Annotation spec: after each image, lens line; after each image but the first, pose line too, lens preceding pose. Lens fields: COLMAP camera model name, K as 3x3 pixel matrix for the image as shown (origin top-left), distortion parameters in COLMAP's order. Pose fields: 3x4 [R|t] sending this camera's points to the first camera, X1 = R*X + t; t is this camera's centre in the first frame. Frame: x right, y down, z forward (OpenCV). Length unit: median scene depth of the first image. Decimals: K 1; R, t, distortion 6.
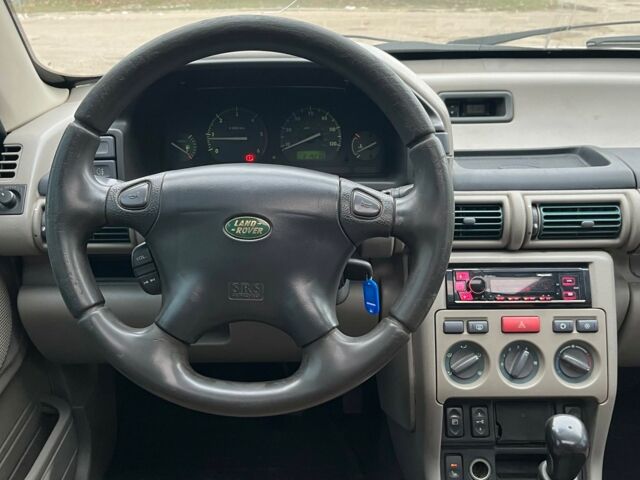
lens RADIAL K [[651.4, 0, 315.1], [0, 651.4, 245.0], [0, 0, 1]] dist [0.026706, 0.000000]
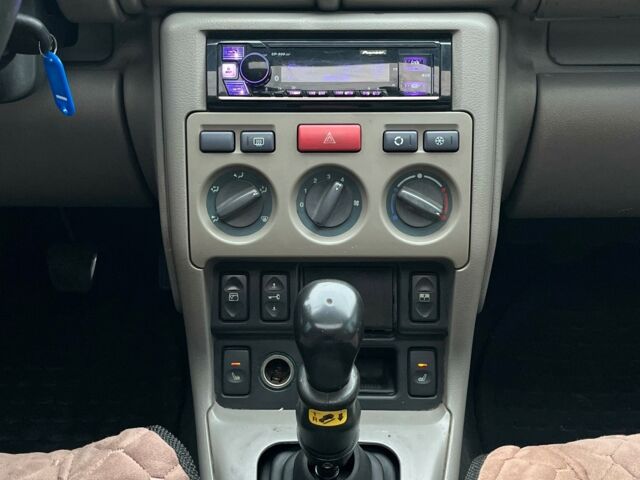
lens RADIAL K [[874.4, 0, 314.6], [0, 874.4, 252.2], [0, 0, 1]] dist [0.063436, 0.000000]
pose [[0.999906, 0.010800, -0.008478, 0.306594], [-0.008953, 0.981012, 0.193741, 0.069354], [0.010410, -0.193647, 0.981016, 0.200686]]
